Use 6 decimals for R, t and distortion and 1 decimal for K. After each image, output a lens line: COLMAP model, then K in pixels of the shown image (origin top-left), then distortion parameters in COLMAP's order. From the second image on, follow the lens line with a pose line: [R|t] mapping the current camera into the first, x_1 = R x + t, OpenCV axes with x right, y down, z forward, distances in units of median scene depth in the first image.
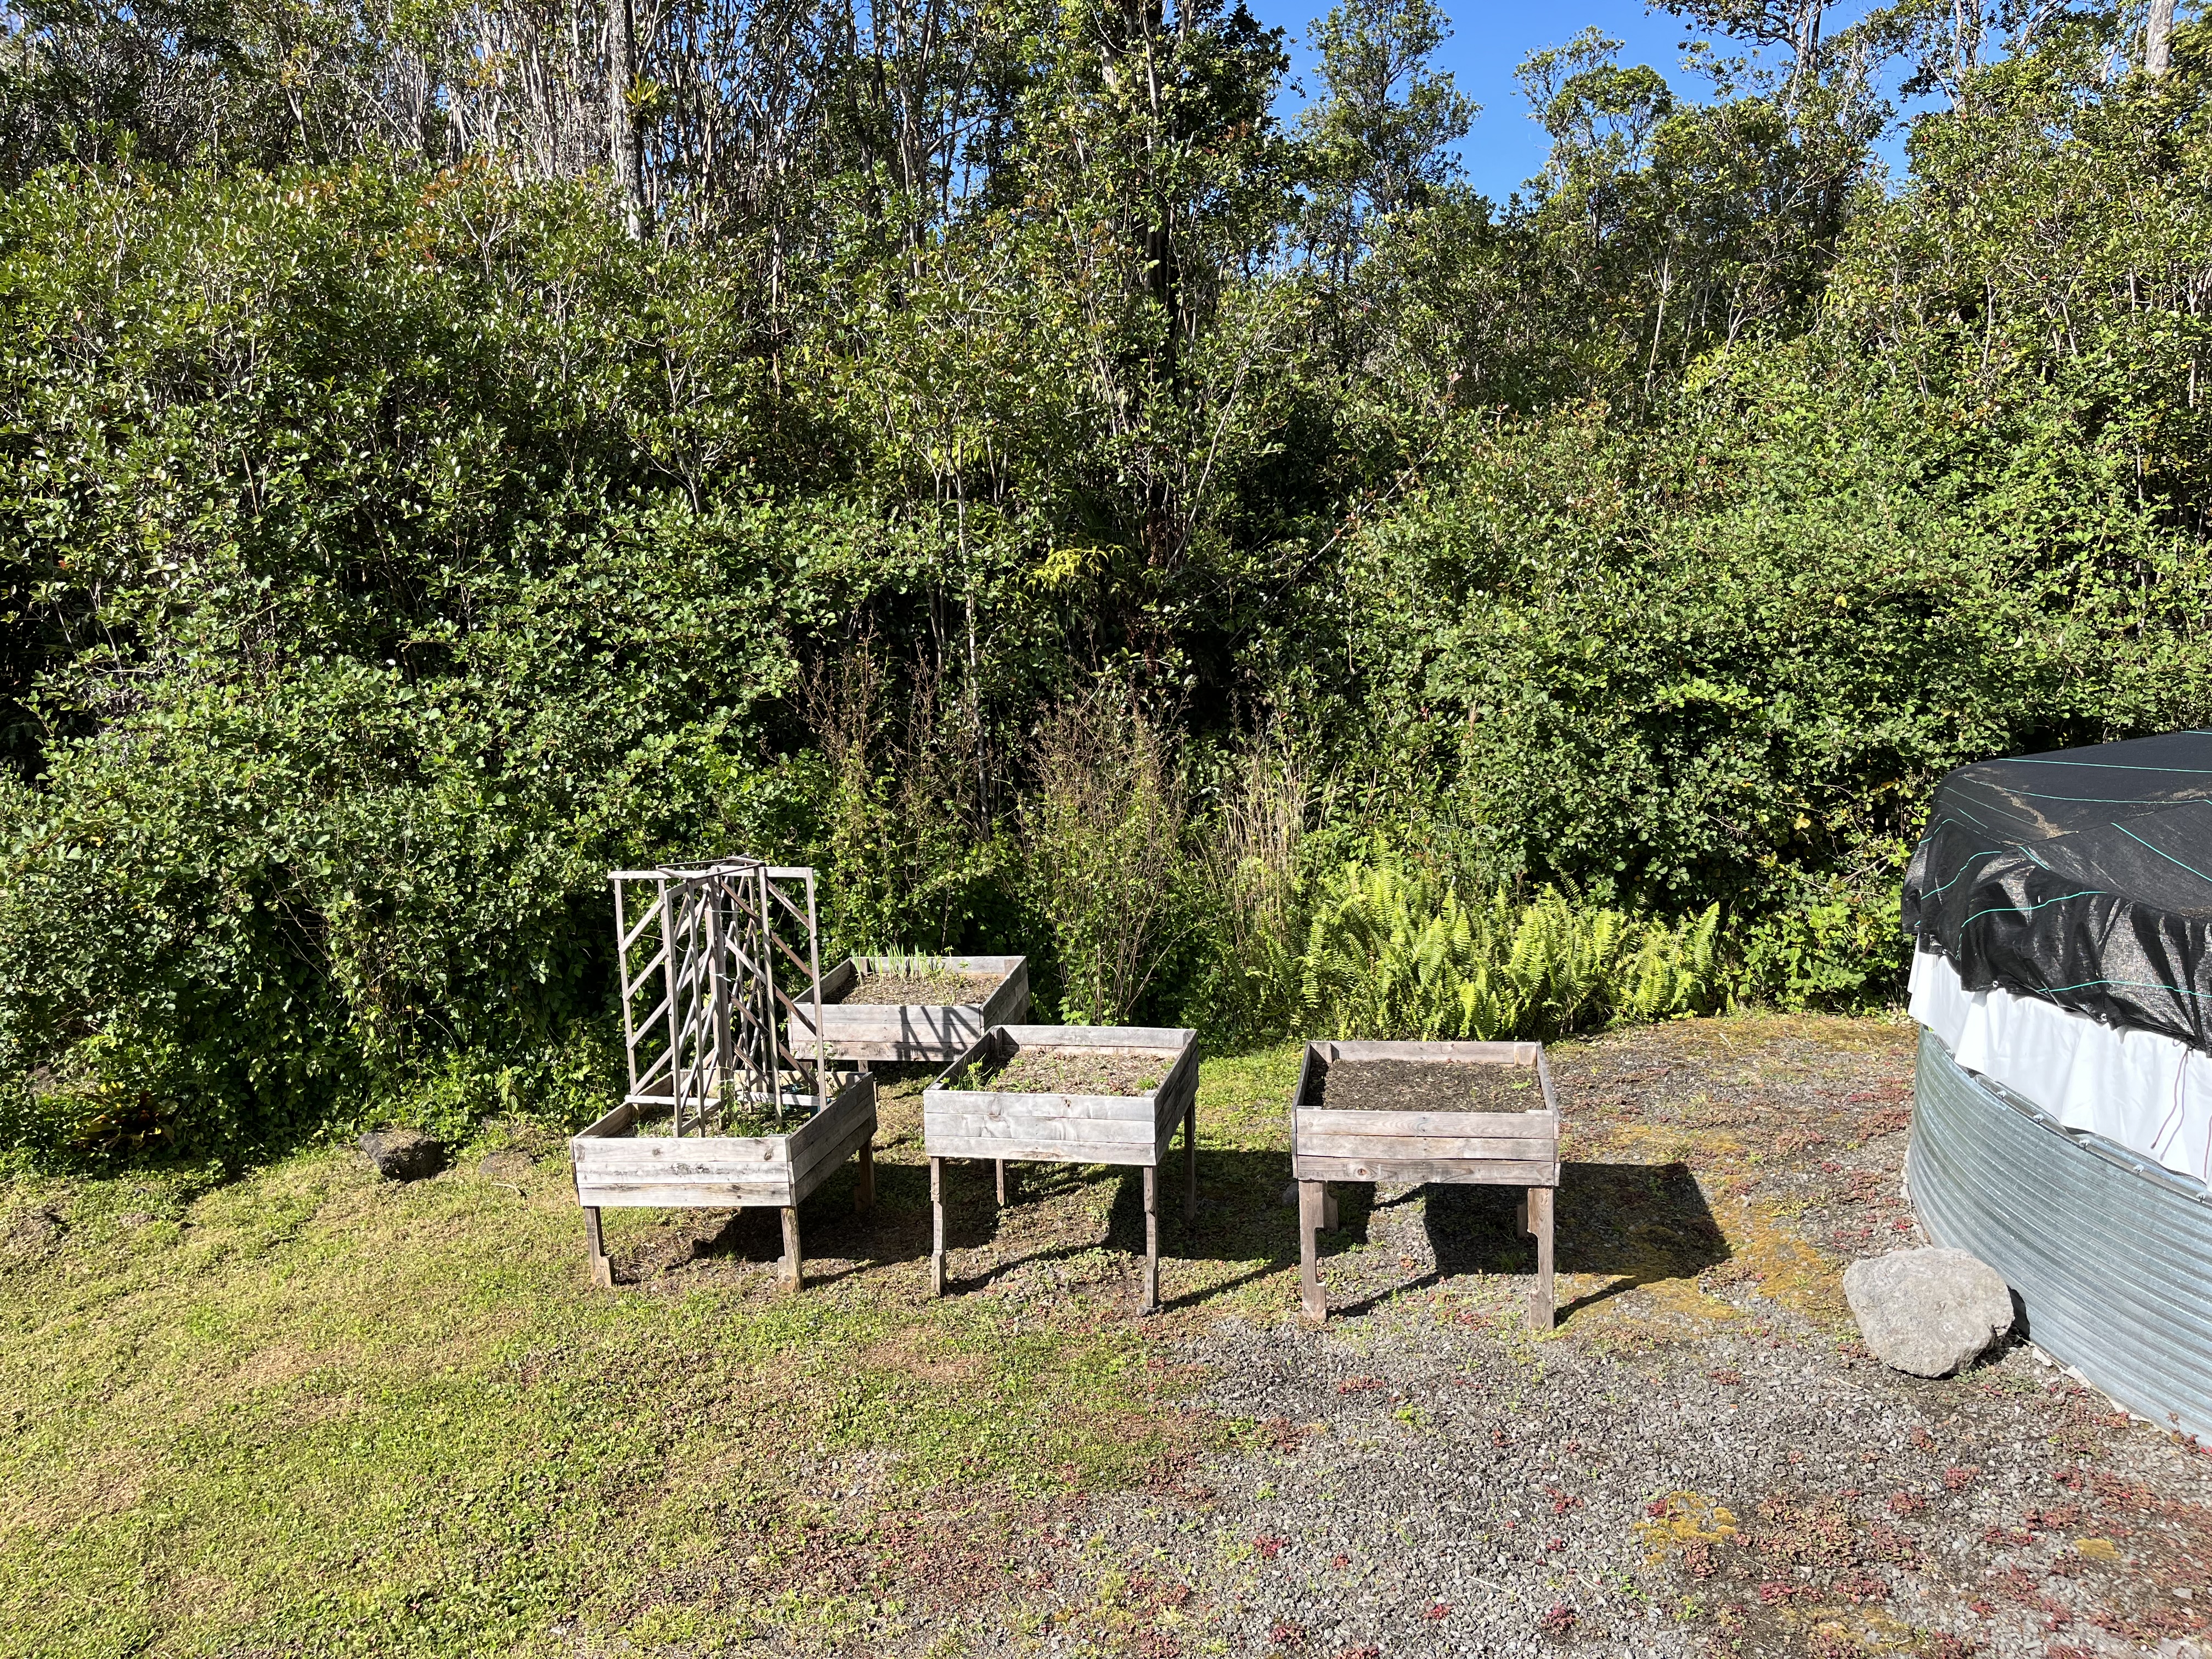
lens RADIAL K [[1674.2, 0, 1107.1], [0, 1674.2, 831.2], [0, 0, 1]] dist [0.048396, -0.062278]
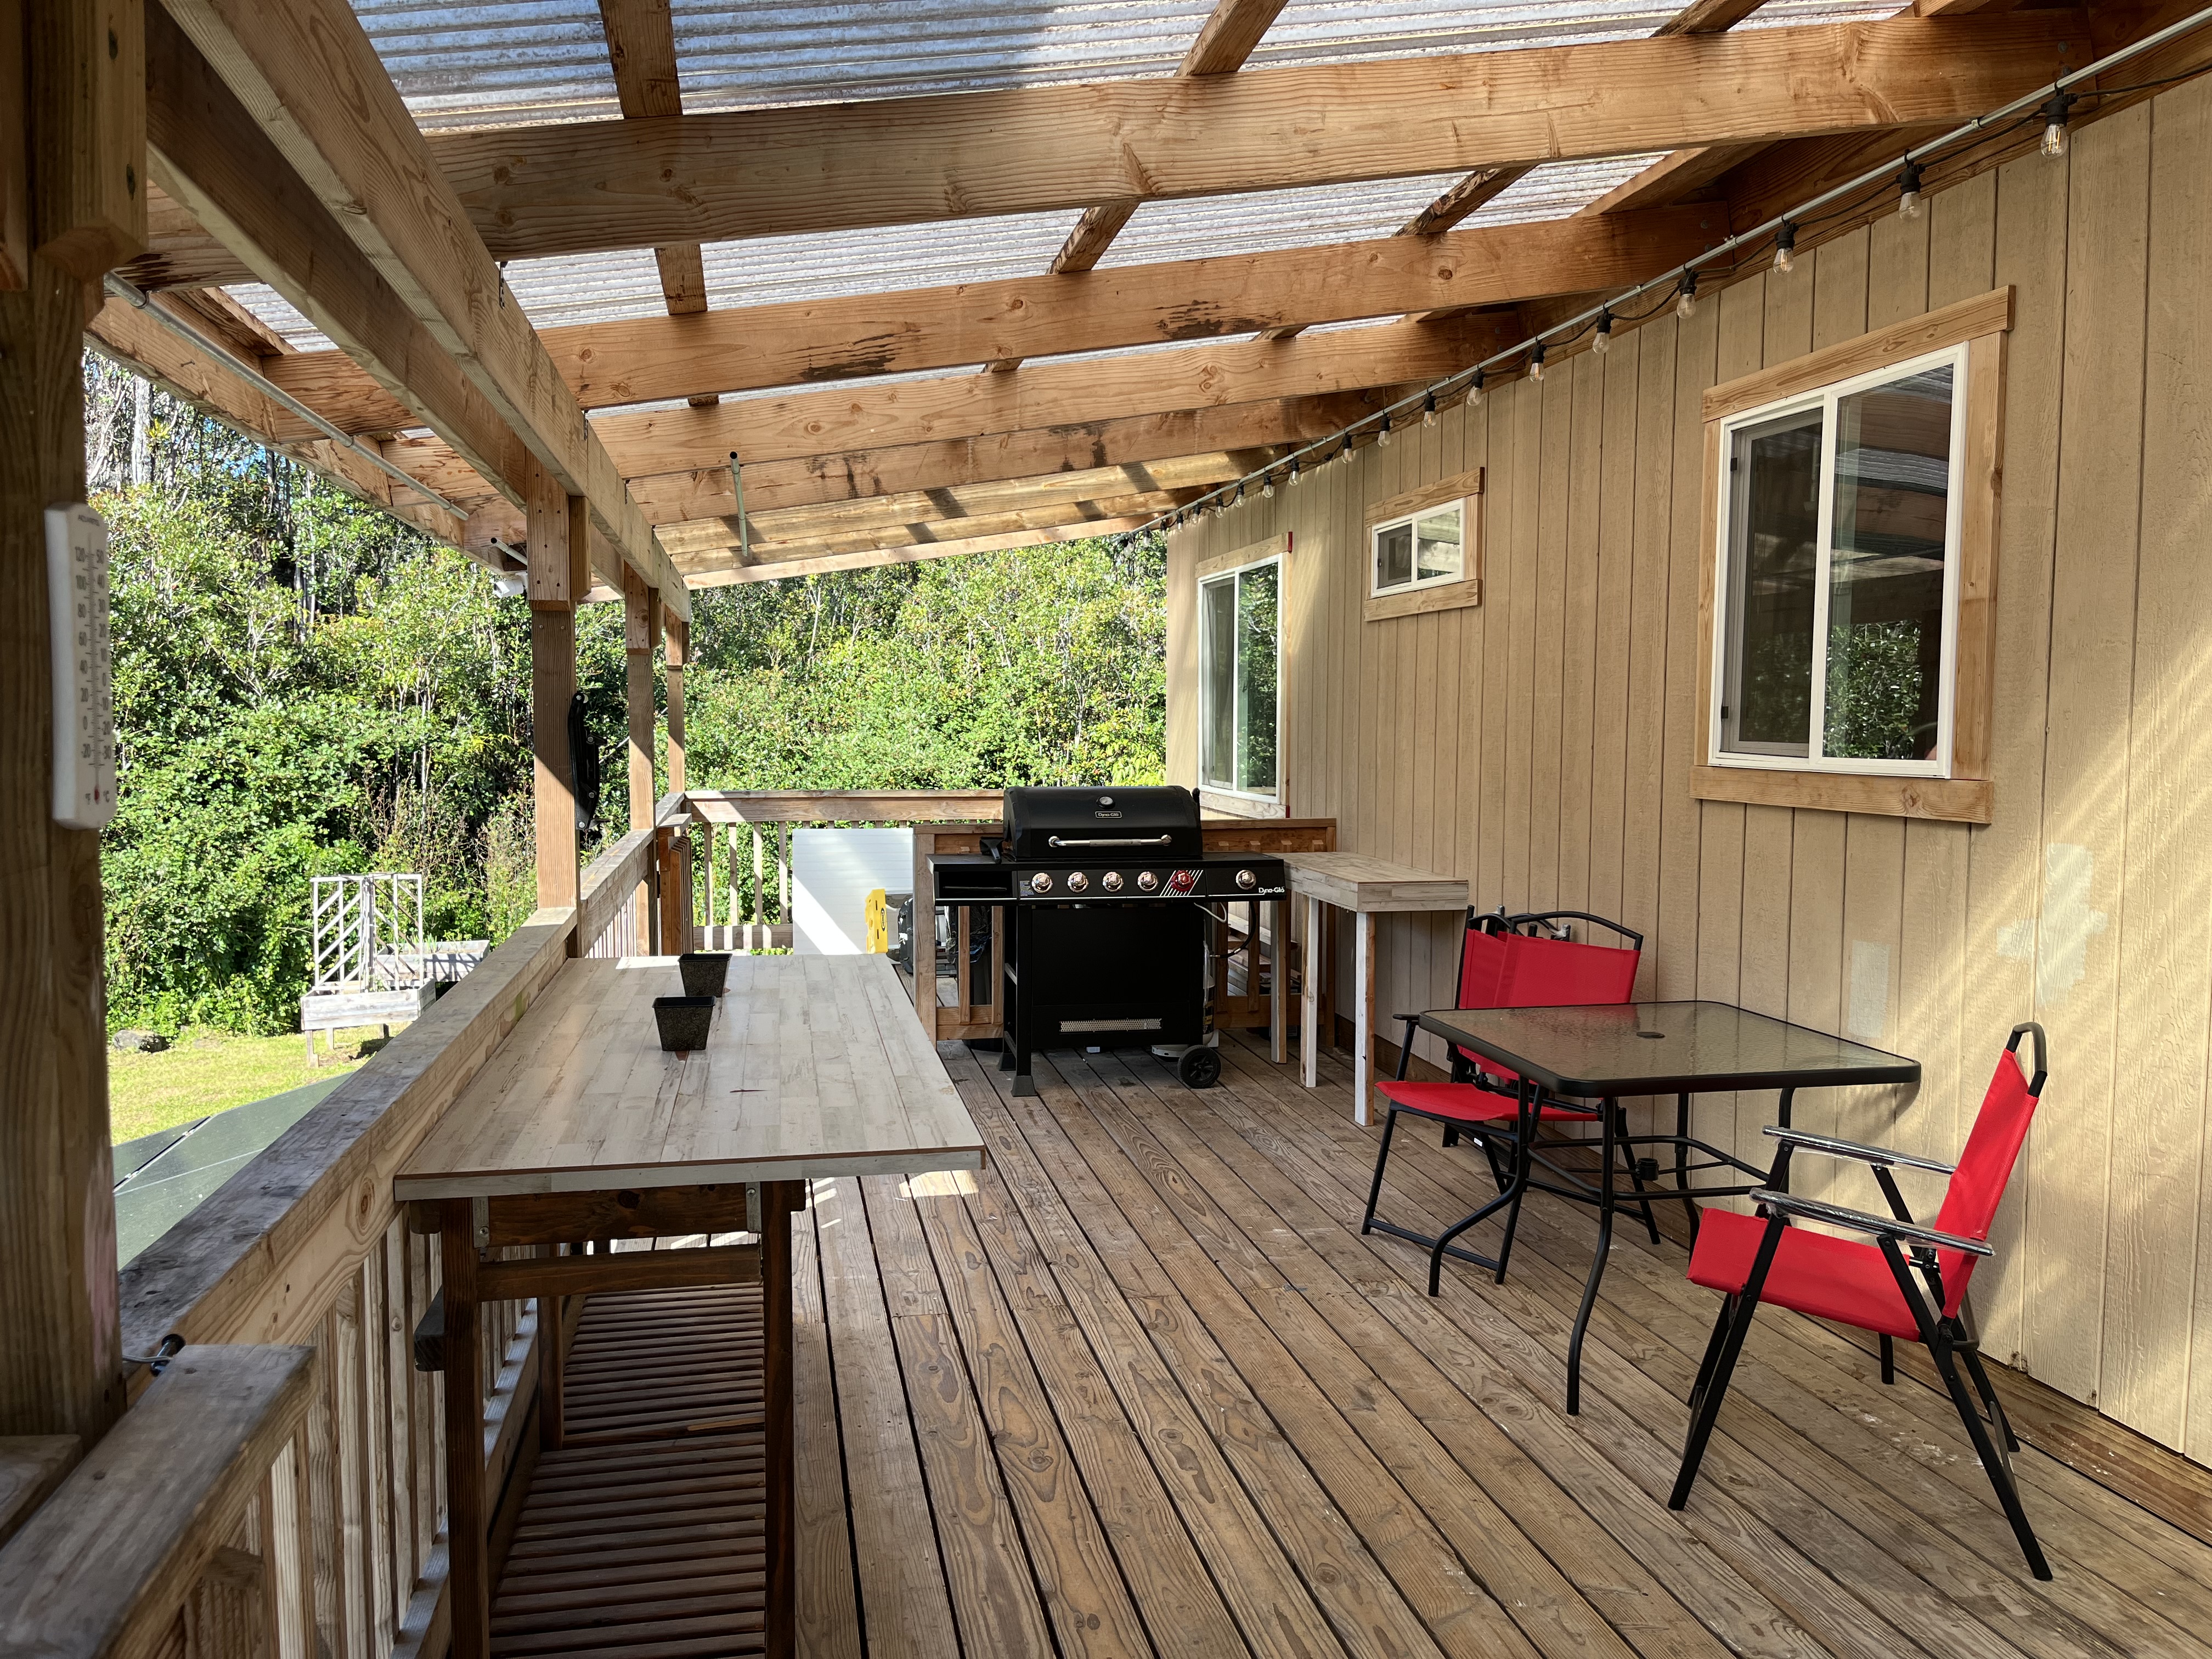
lens RADIAL K [[1674.2, 0, 1100.6], [0, 1674.2, 830.7], [0, 0, 1]] dist [0.048396, -0.062278]
pose [[0.897367, 0.019495, 0.440854, -0.256258], [0.034094, 0.992974, -0.113311, 0.179454], [-0.439966, 0.116712, 0.890398, -1.000417]]
